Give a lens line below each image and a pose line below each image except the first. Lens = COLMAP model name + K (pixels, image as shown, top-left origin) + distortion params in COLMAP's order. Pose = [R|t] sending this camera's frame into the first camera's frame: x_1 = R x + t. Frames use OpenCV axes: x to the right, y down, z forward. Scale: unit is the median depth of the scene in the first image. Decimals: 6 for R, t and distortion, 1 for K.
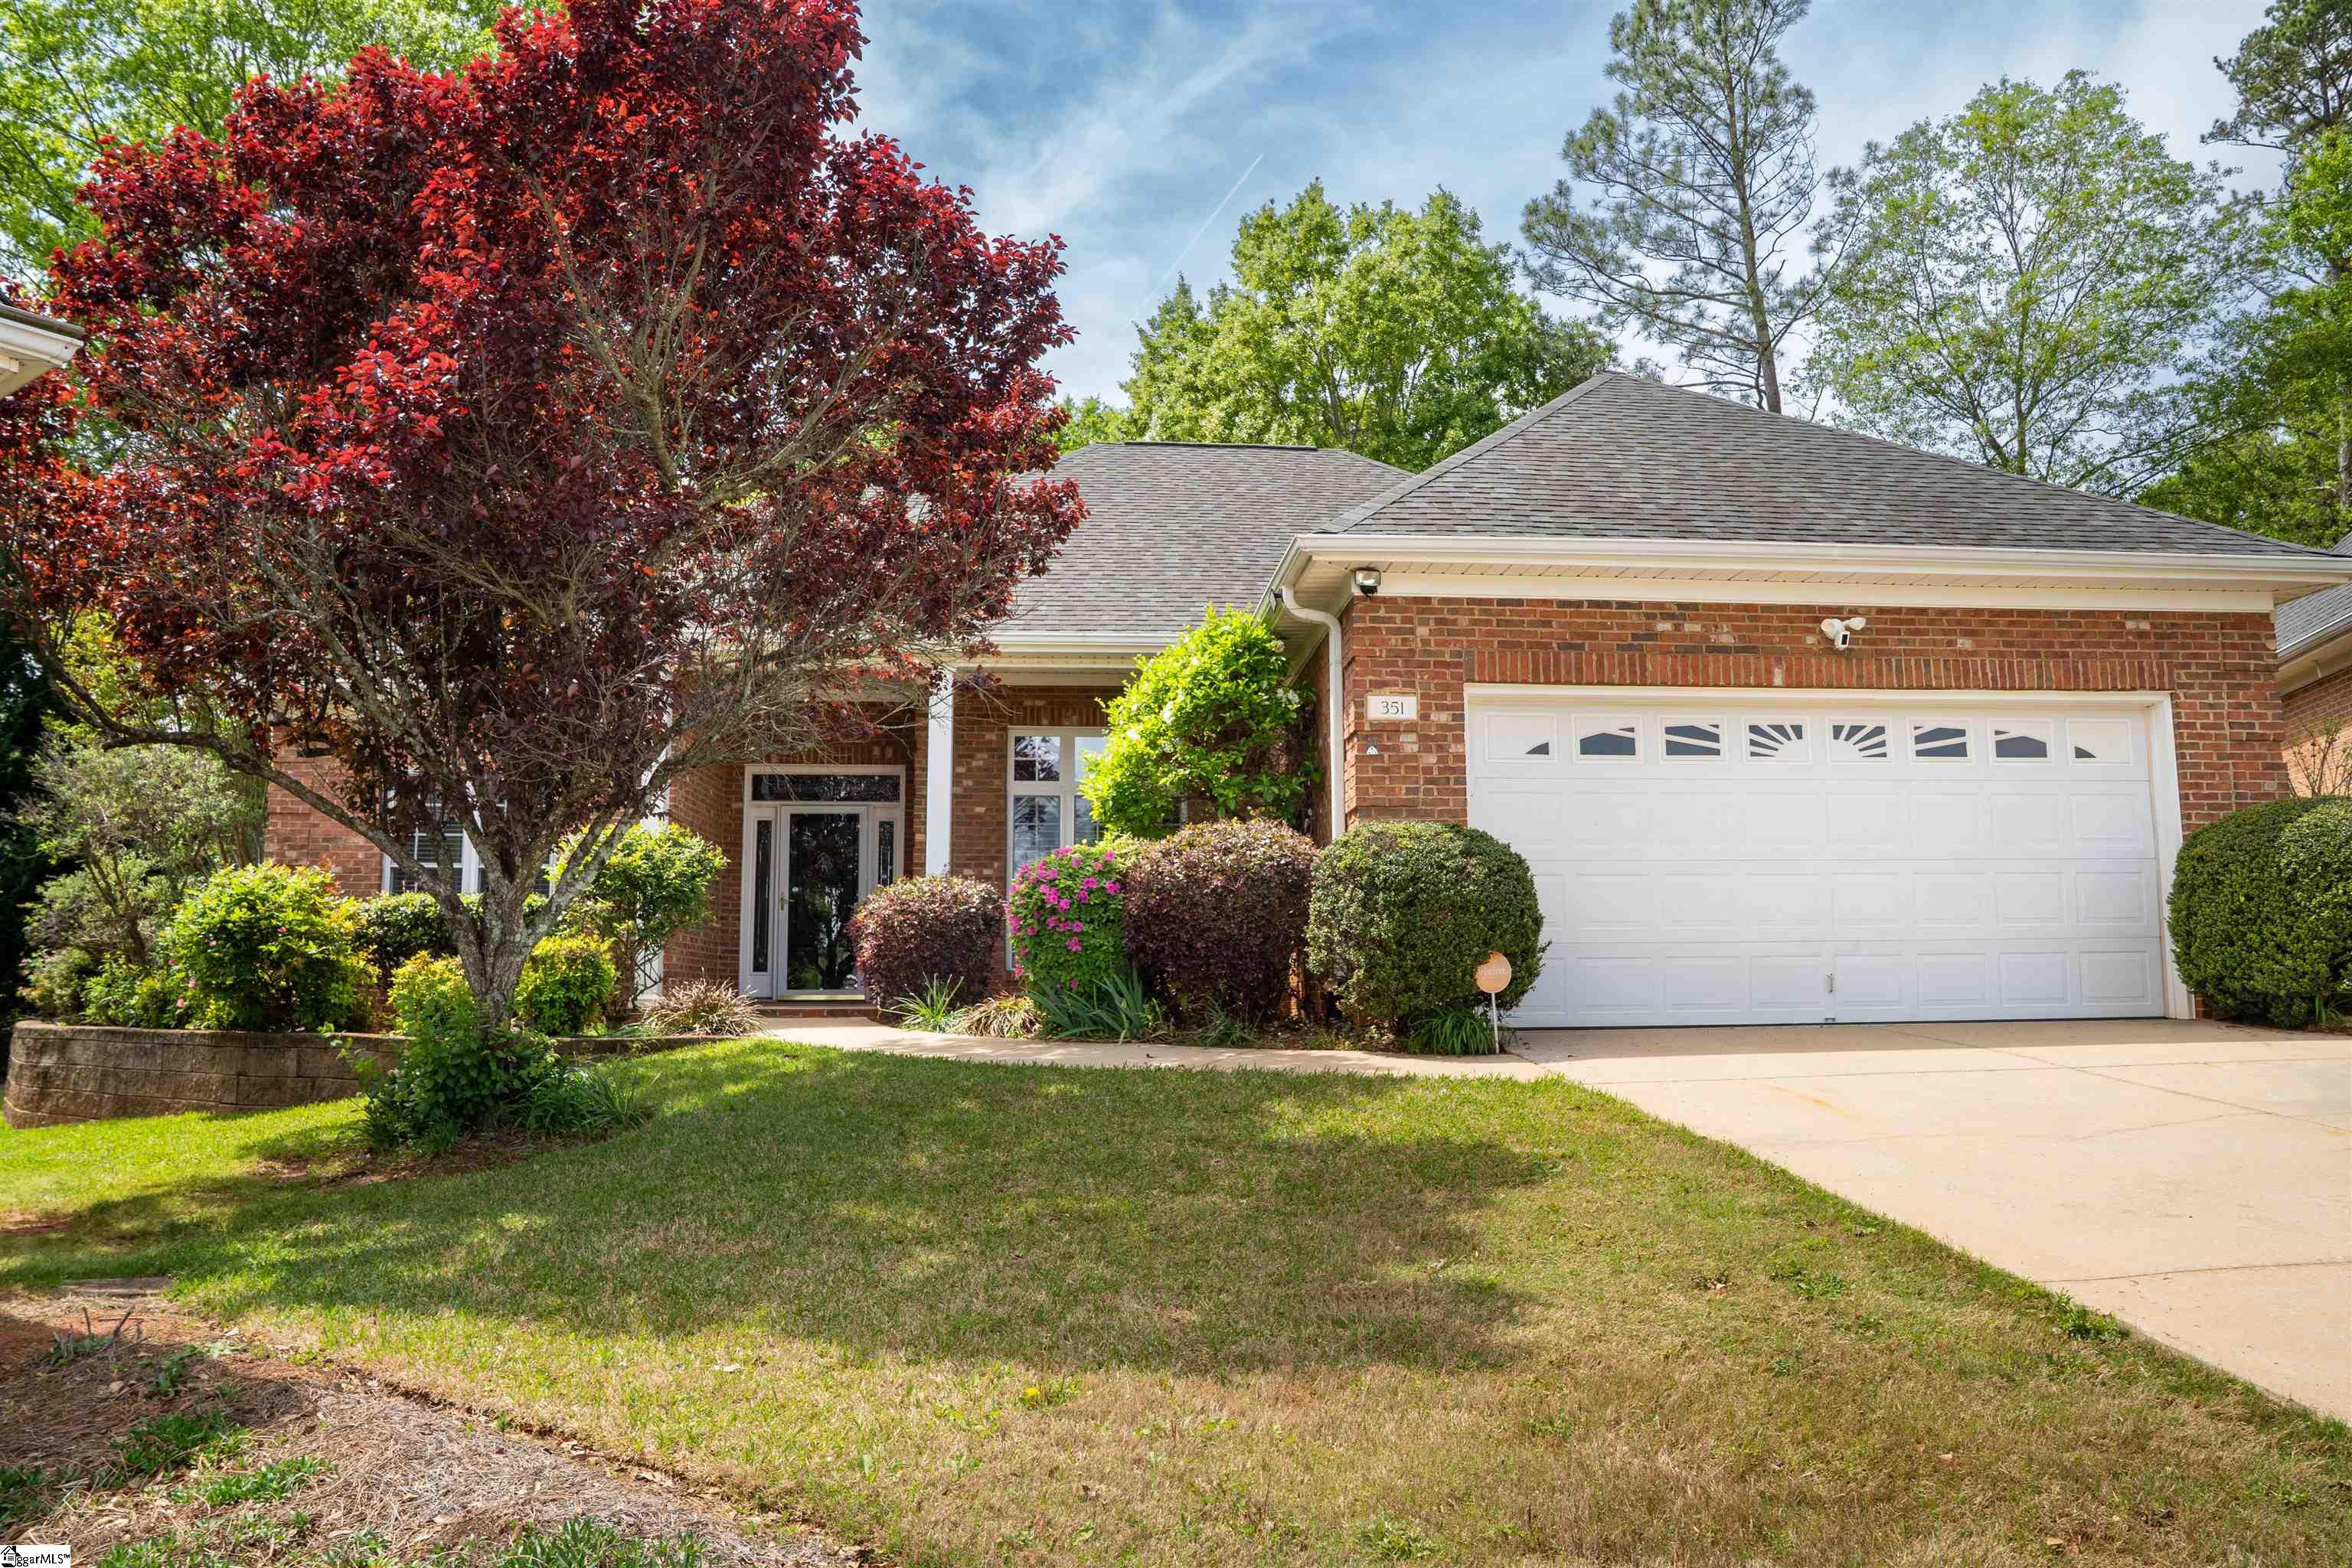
lens RADIAL K [[1649.3, 0, 1176.0], [0, 1649.3, 784.0], [0, 0, 1]] dist [-0.136242, 0.105259]
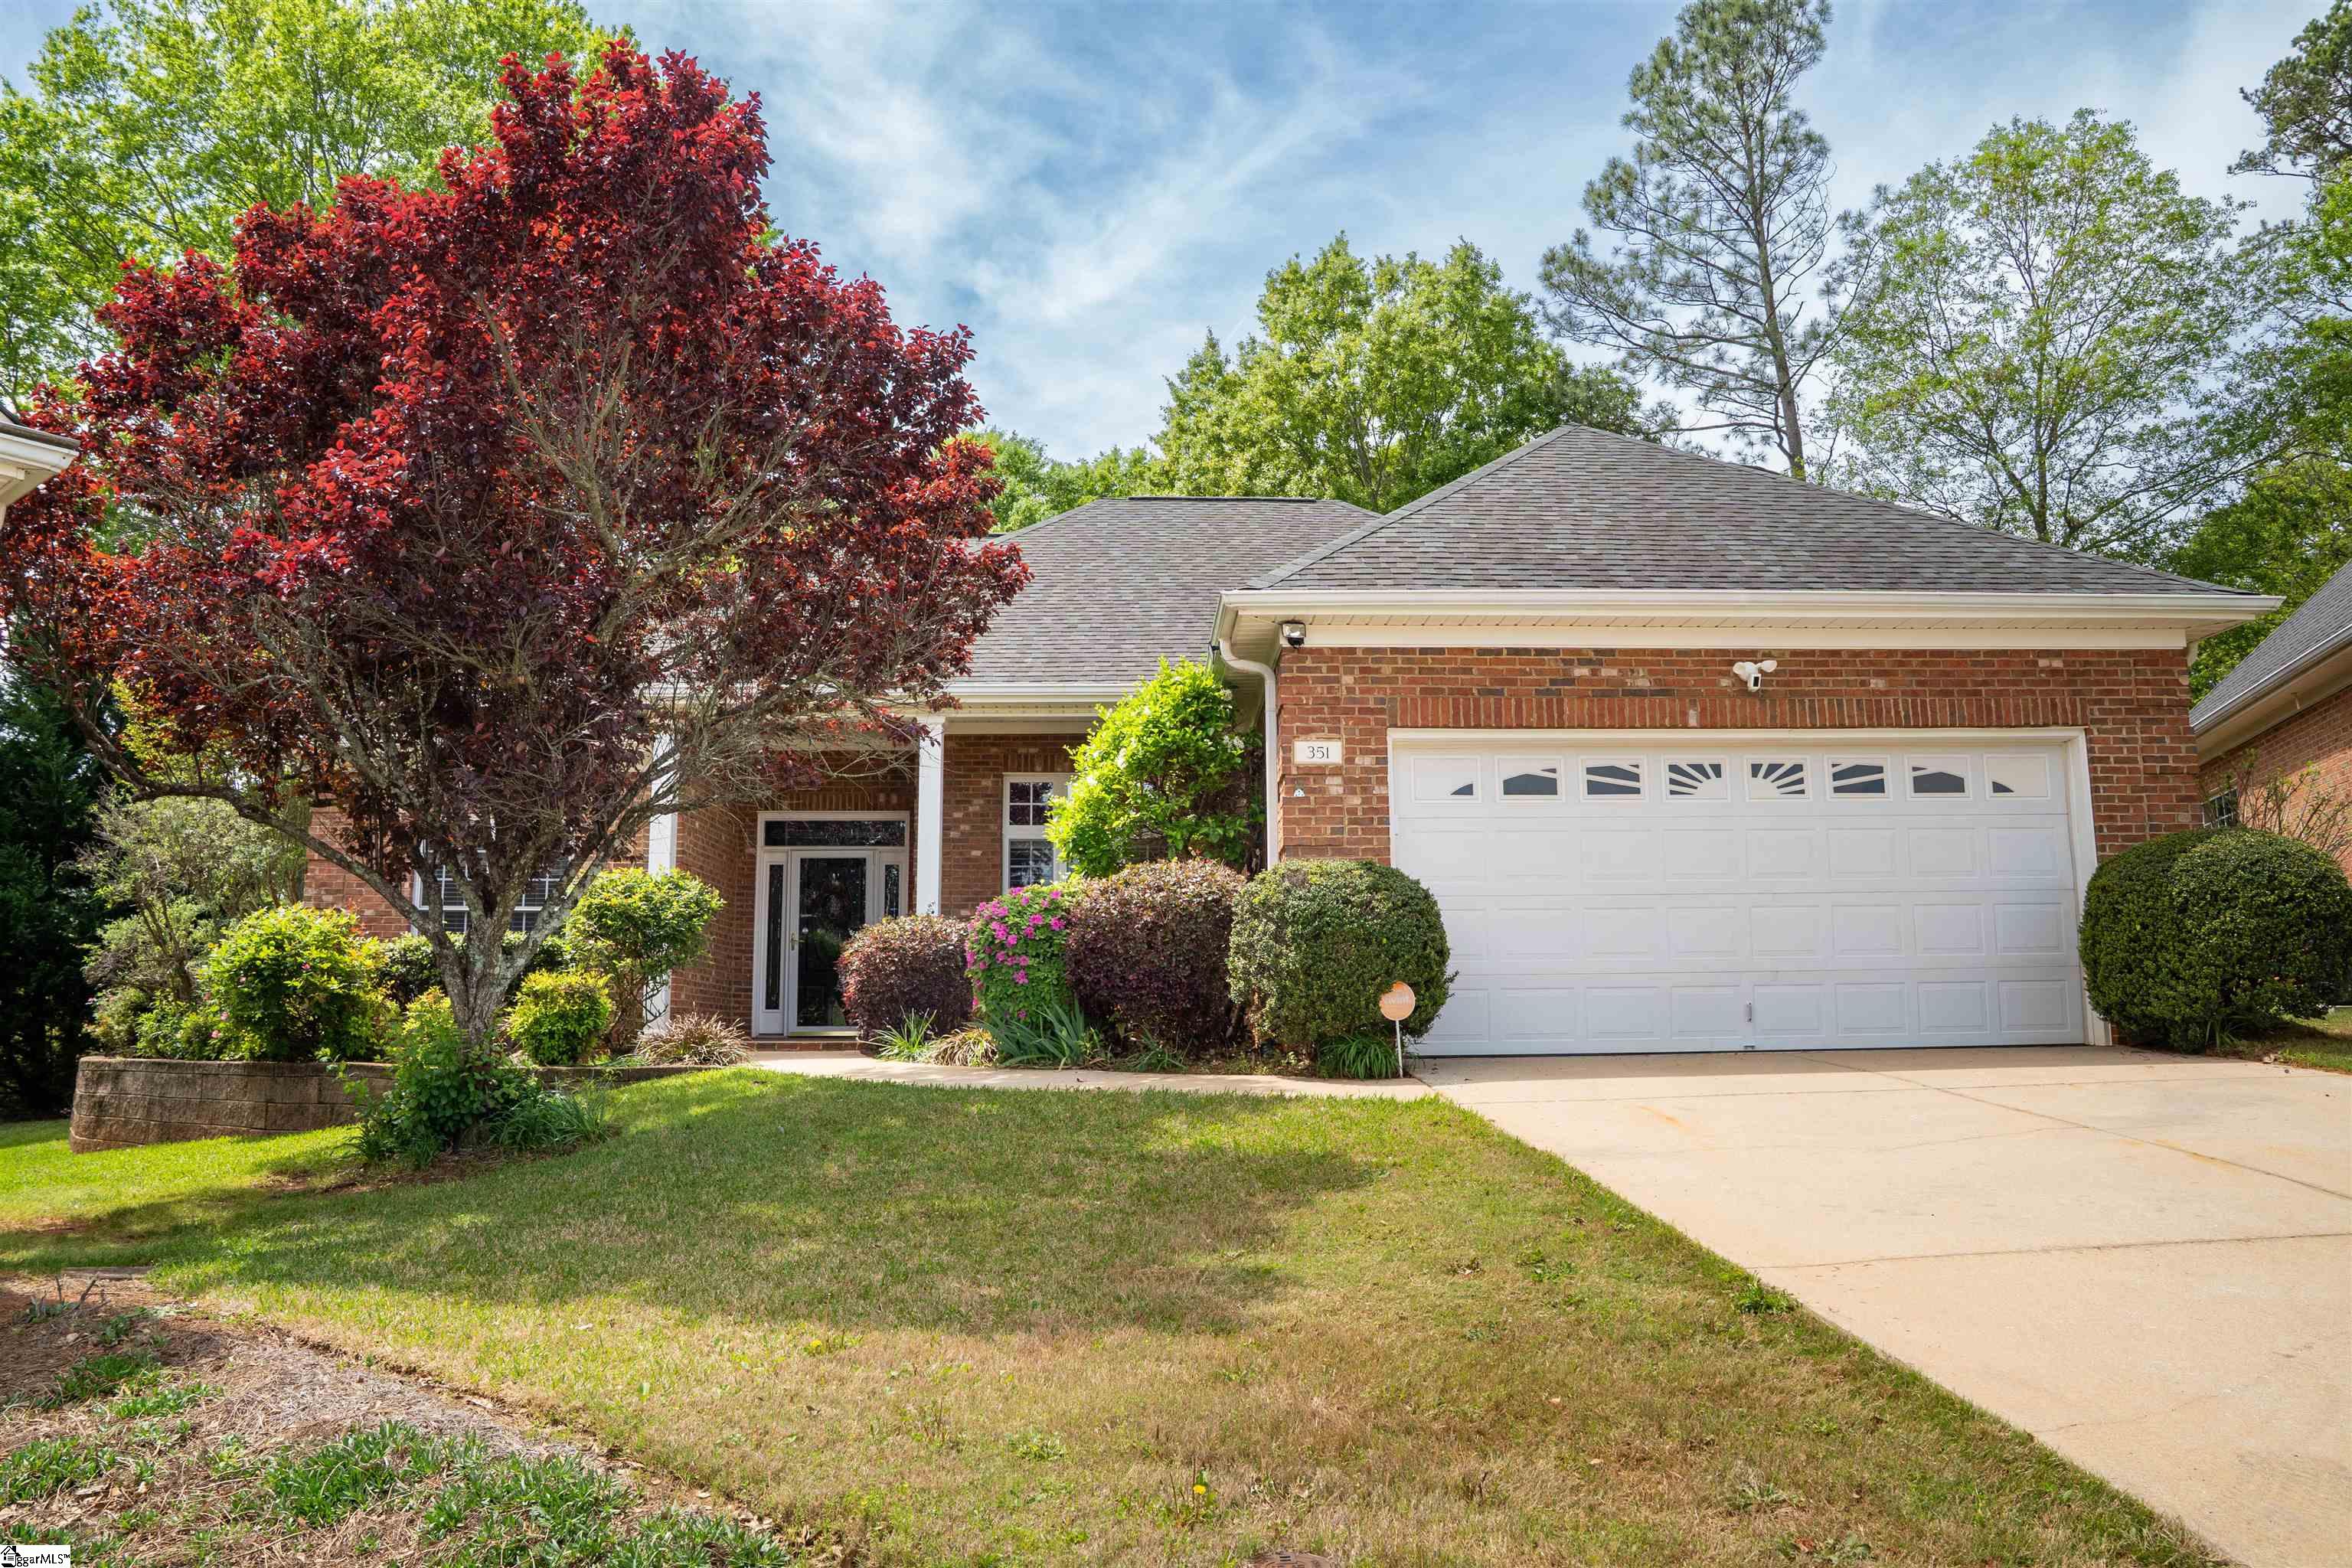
lens RADIAL K [[1651.7, 0, 1173.2], [0, 1651.7, 786.6], [0, 0, 1]] dist [-0.137913, 0.108260]
pose [[0.998831, -0.009680, -0.047370, 0.079232], [0.008476, 0.999638, -0.025549, 0.001769], [0.047600, 0.025117, 0.998551, -0.057923]]
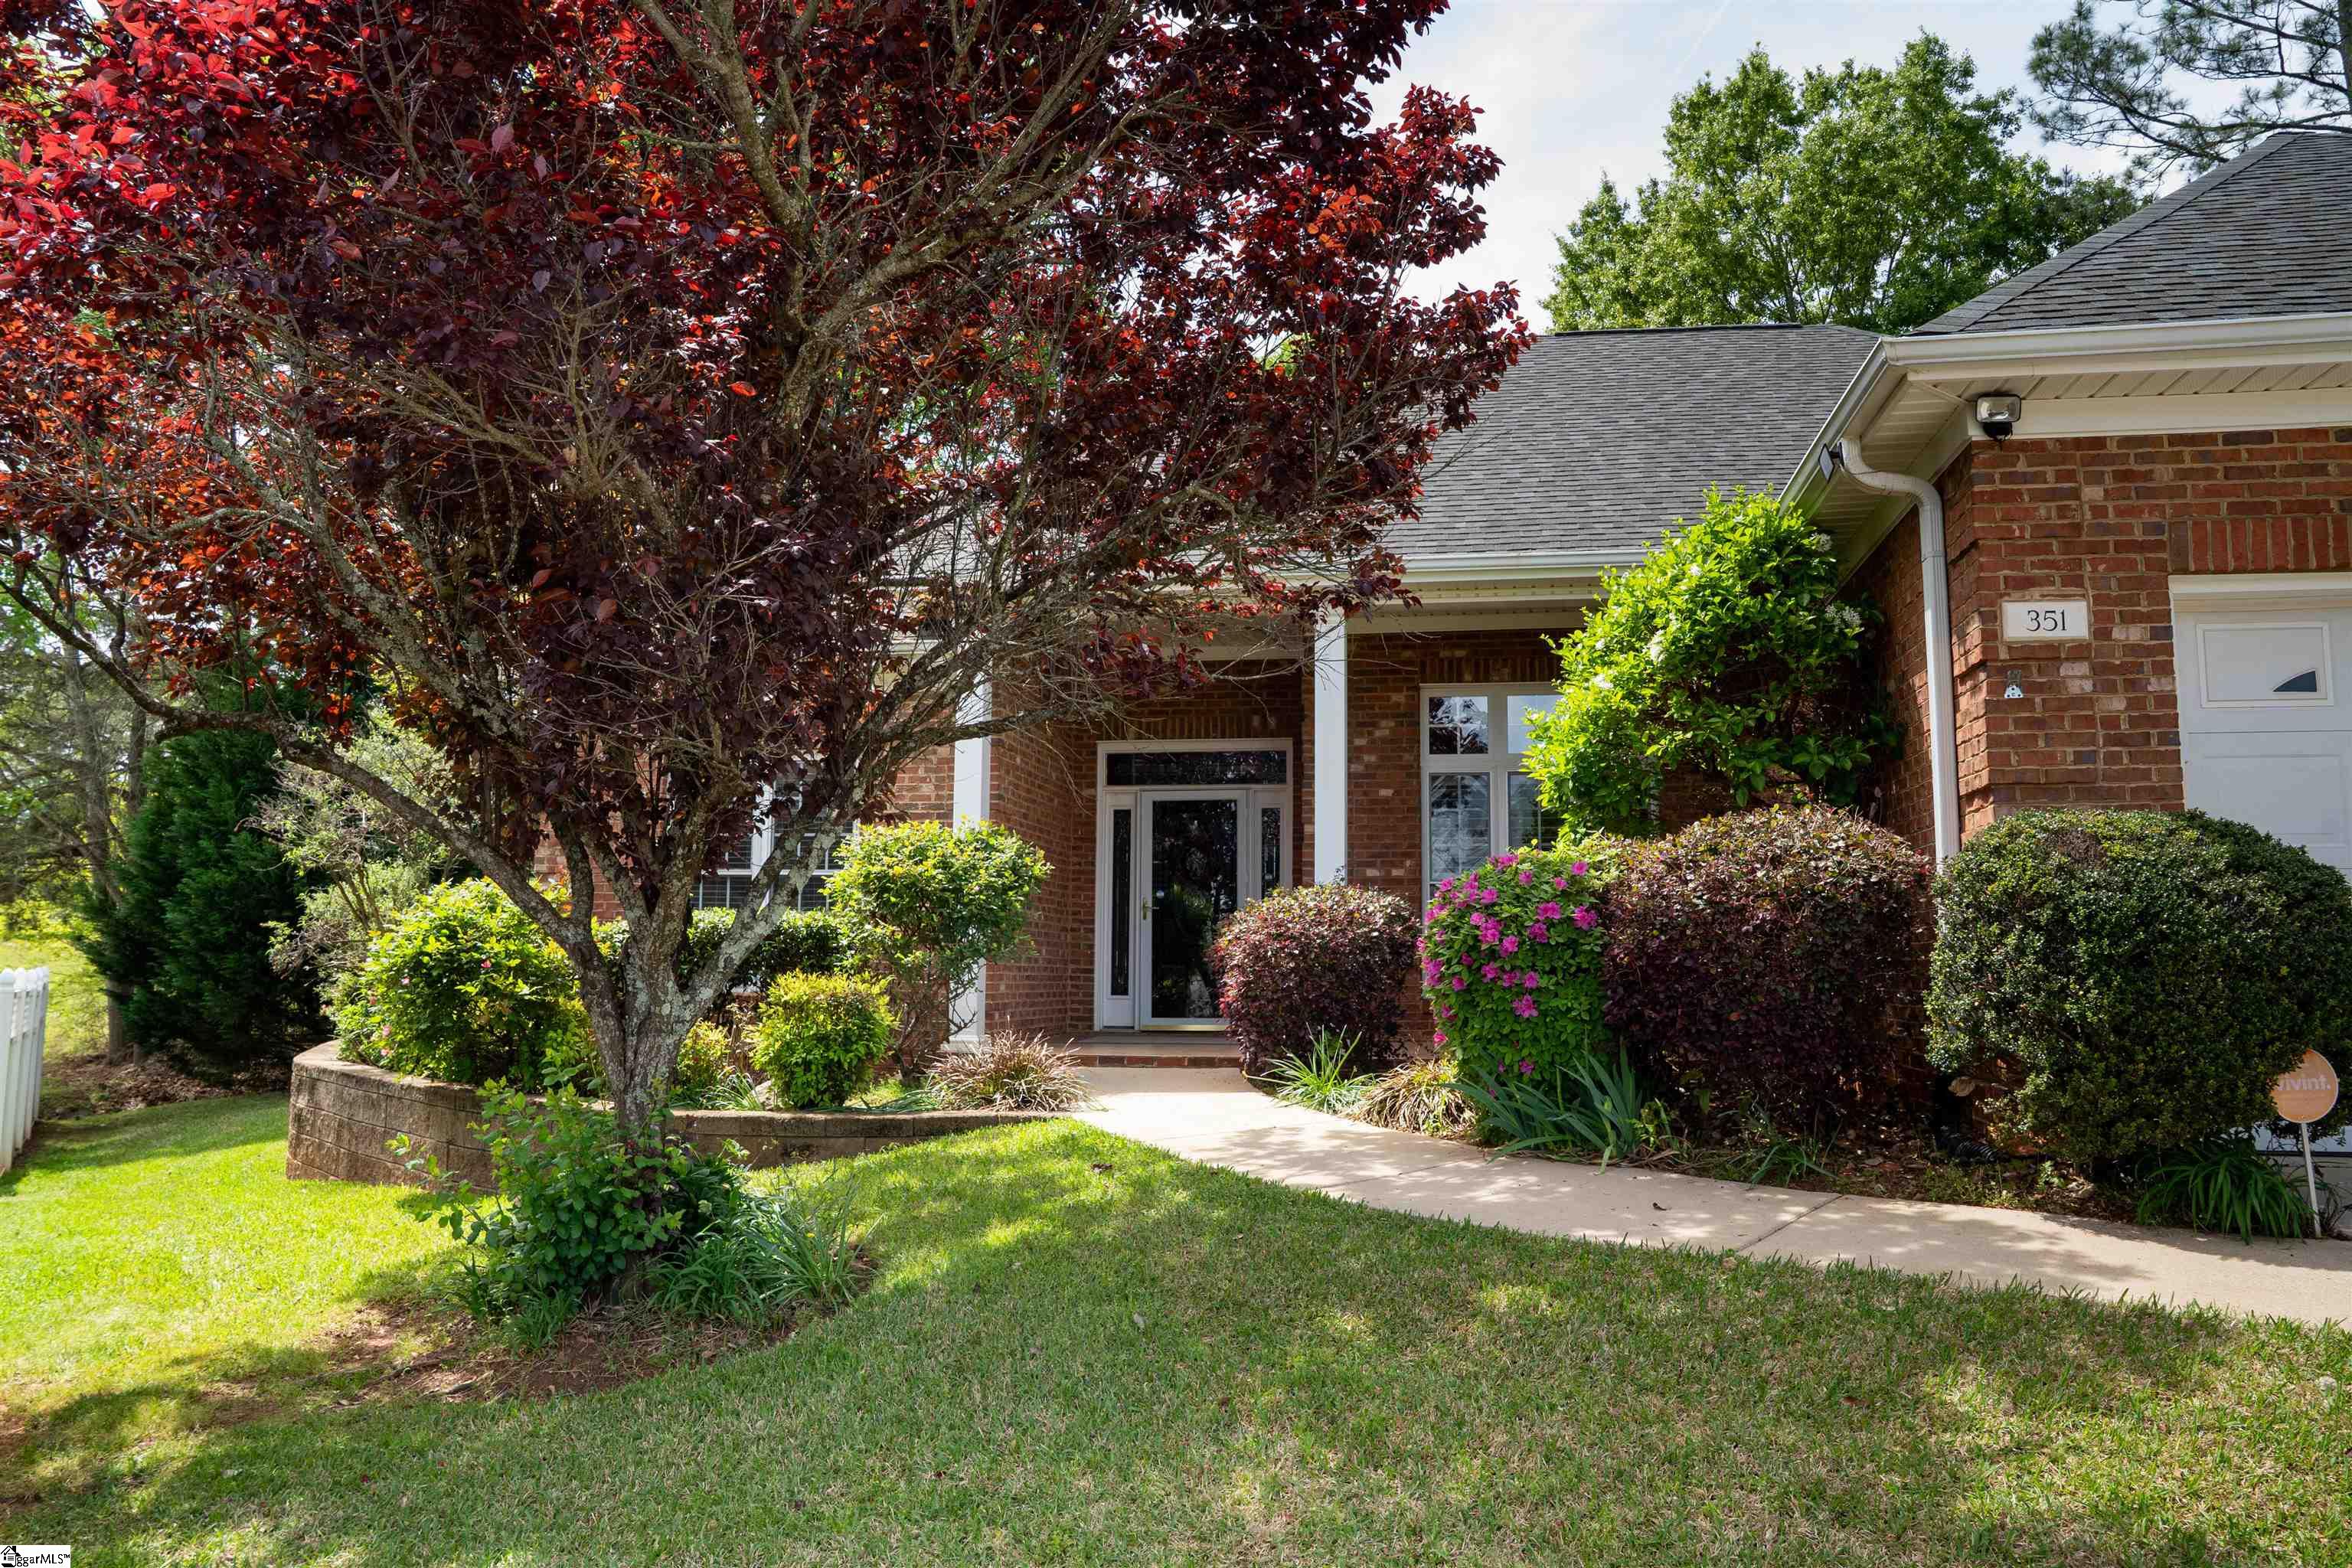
lens RADIAL K [[1649.3, 0, 1176.0], [0, 1649.3, 784.0], [0, 0, 1]] dist [-0.136242, 0.105259]
pose [[0.968257, -0.017789, -0.249324, -0.029868], [0.021560, 0.999691, 0.012402, -0.000334], [0.249026, -0.017384, 0.968341, 0.313116]]
